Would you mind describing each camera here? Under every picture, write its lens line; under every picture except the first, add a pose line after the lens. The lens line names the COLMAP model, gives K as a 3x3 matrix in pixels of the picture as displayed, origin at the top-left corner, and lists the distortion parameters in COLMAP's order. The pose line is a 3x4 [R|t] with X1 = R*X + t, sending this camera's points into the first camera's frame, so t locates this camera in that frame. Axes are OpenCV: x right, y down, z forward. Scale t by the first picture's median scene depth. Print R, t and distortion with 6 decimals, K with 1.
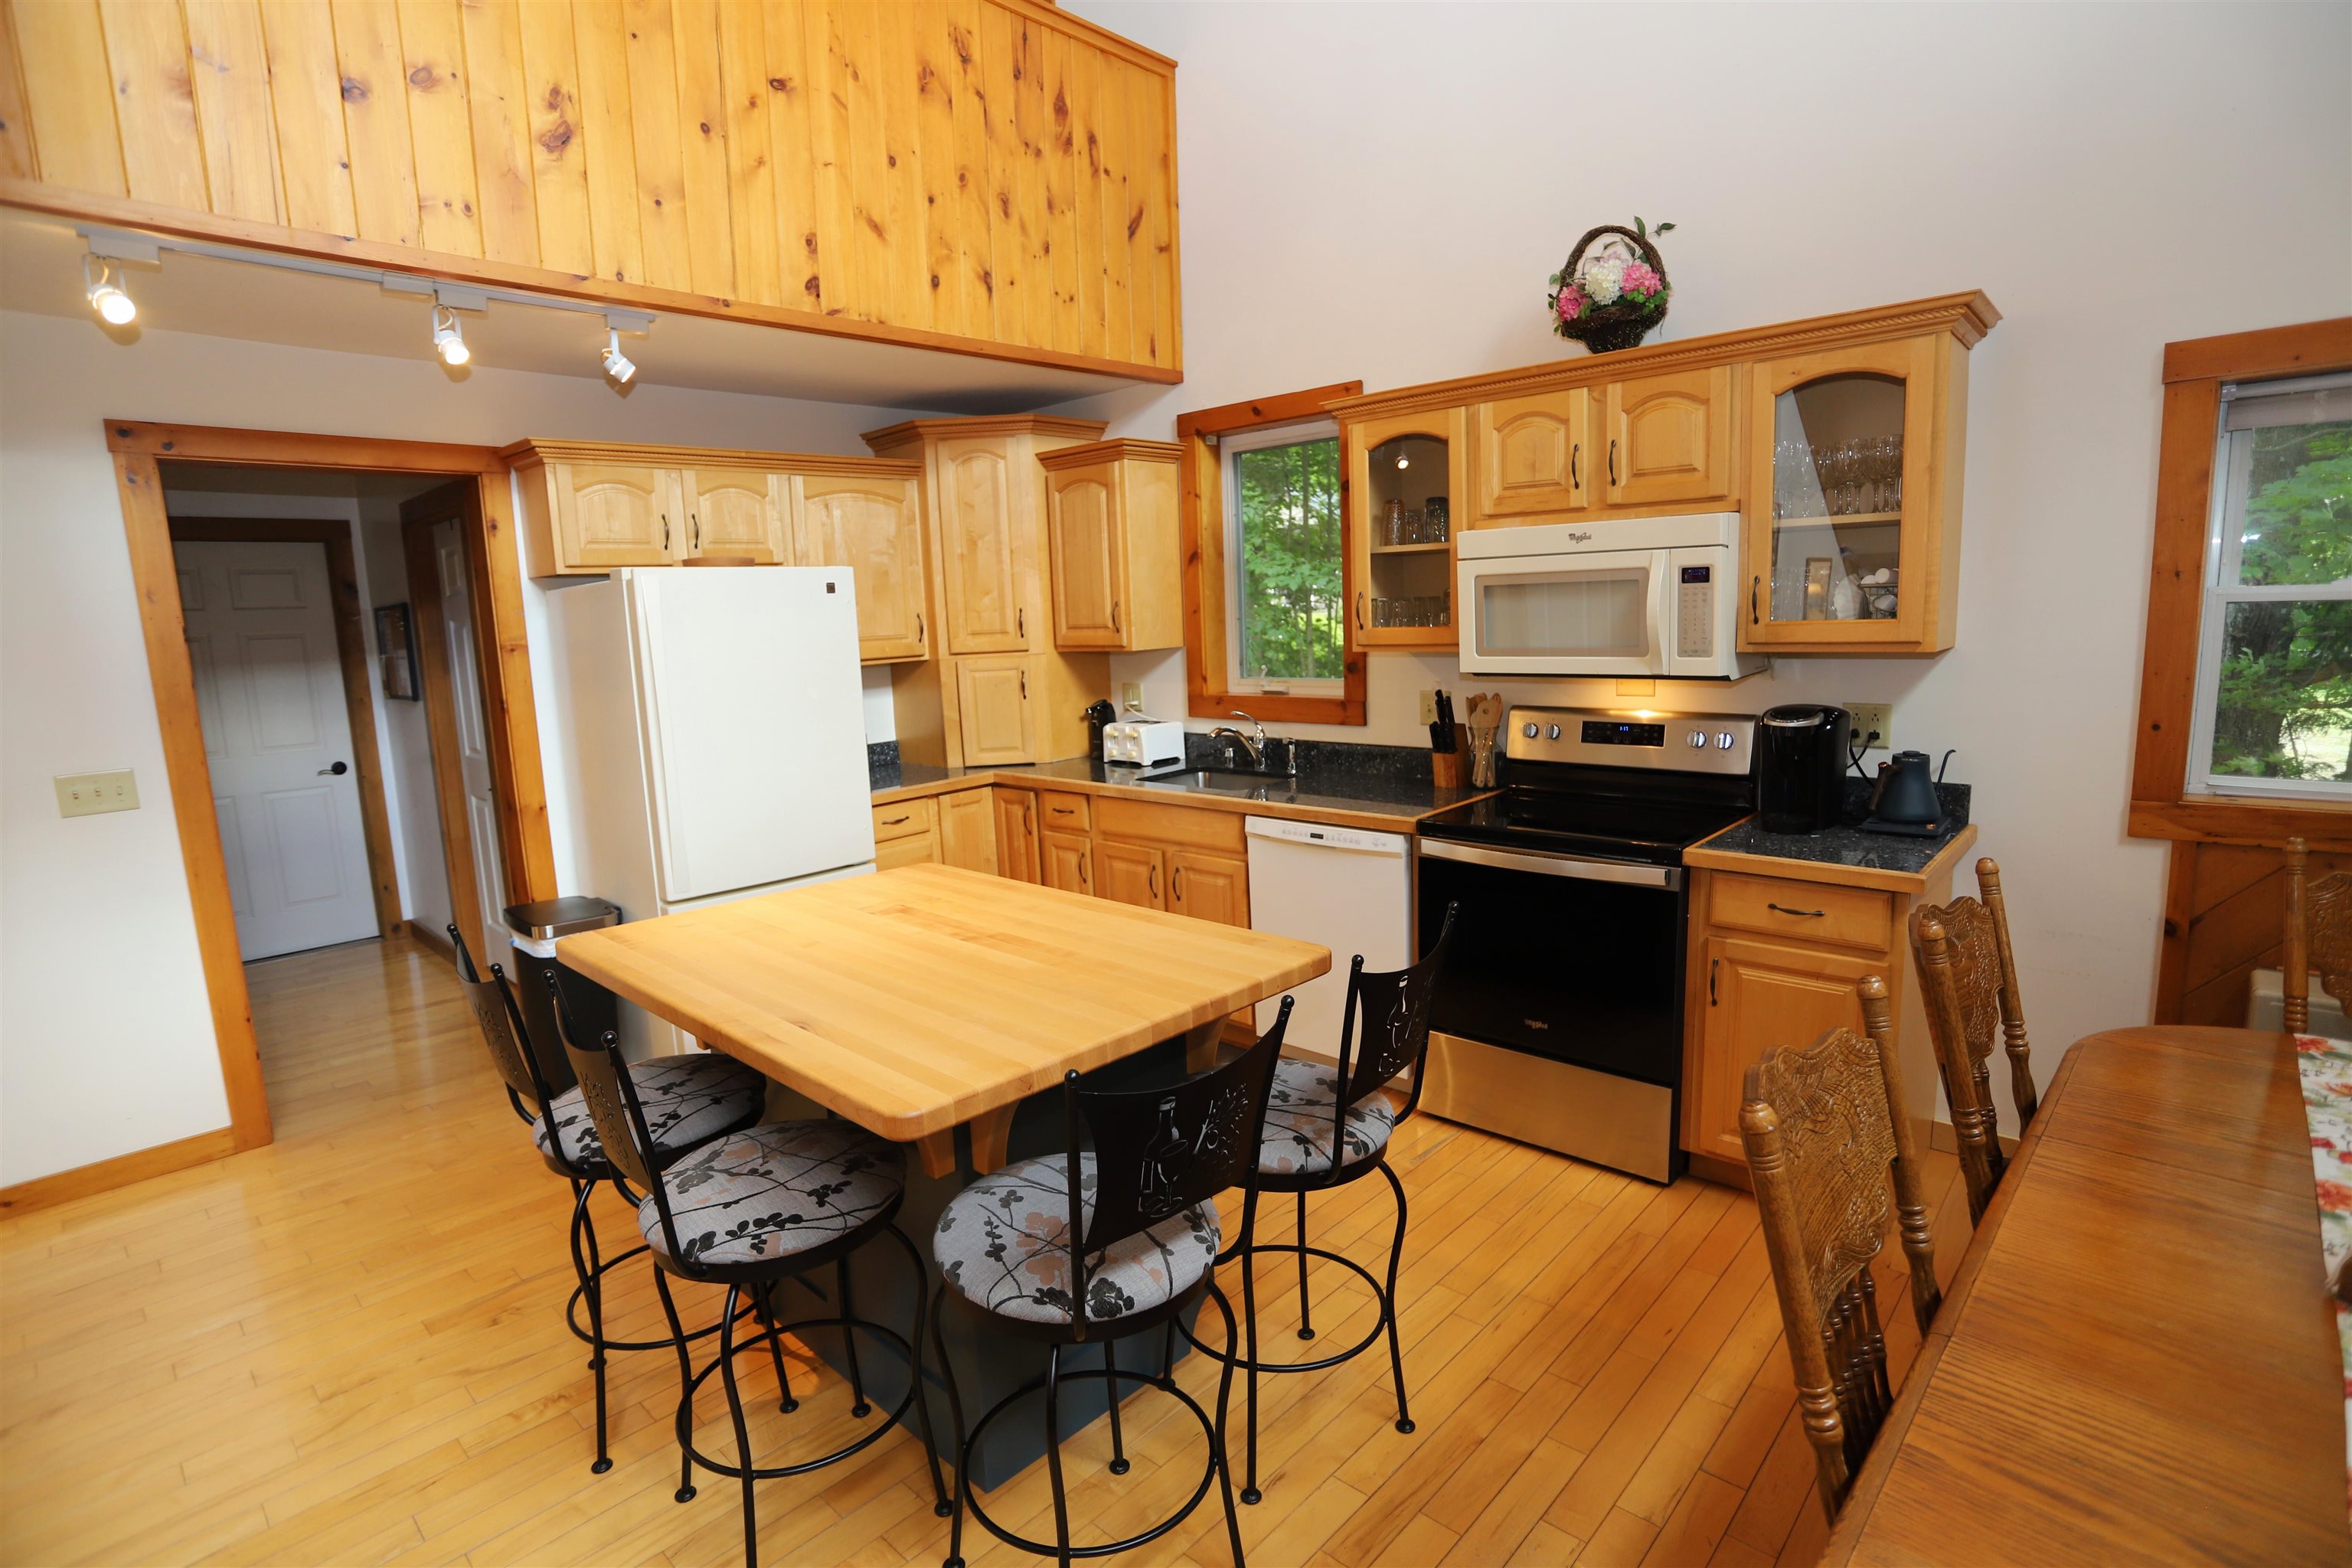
lens RADIAL K [[1144.1, 0, 1176.0], [0, 1144.1, 784.0], [0, 0, 1]] dist [-0.088376, 0.037114]
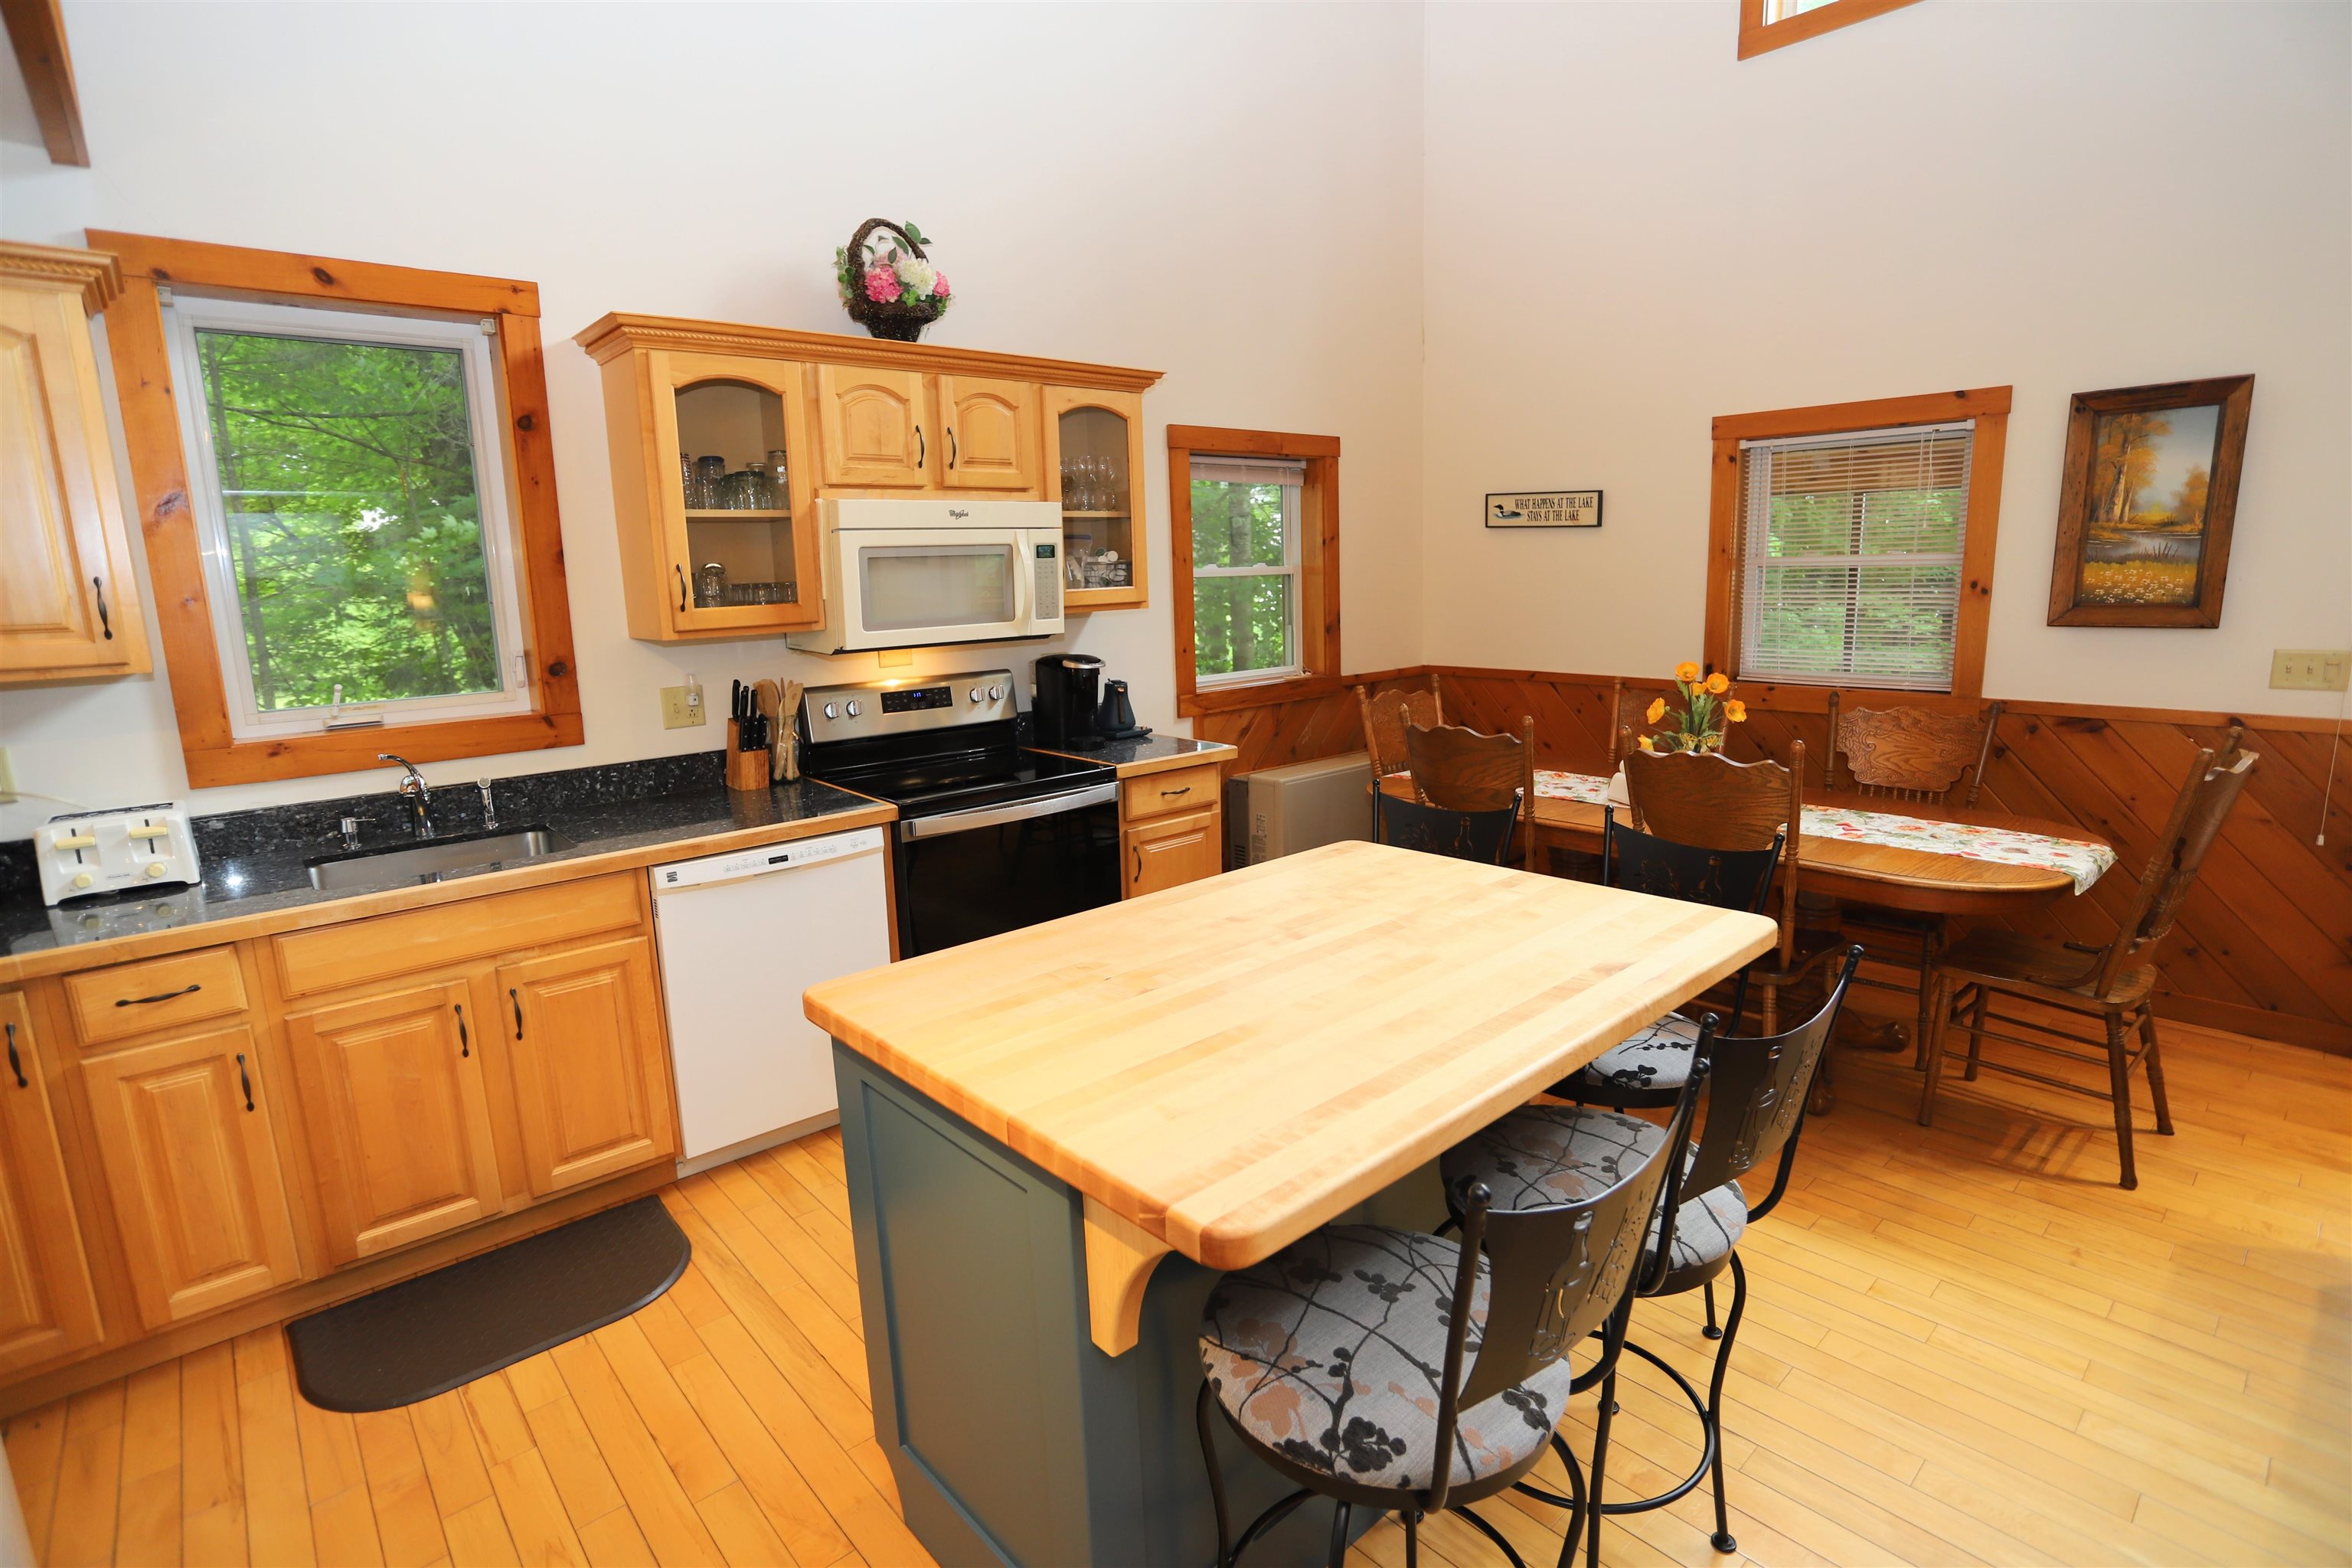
lens RADIAL K [[1144.1, 0, 1176.0], [0, 1144.1, 784.0], [0, 0, 1]] dist [-0.088376, 0.037114]
pose [[0.081291, -0.148027, 0.985637, -0.682715], [0.174785, 0.975702, 0.132119, -0.068165], [-0.981245, 0.161535, 0.105189, 0.669844]]
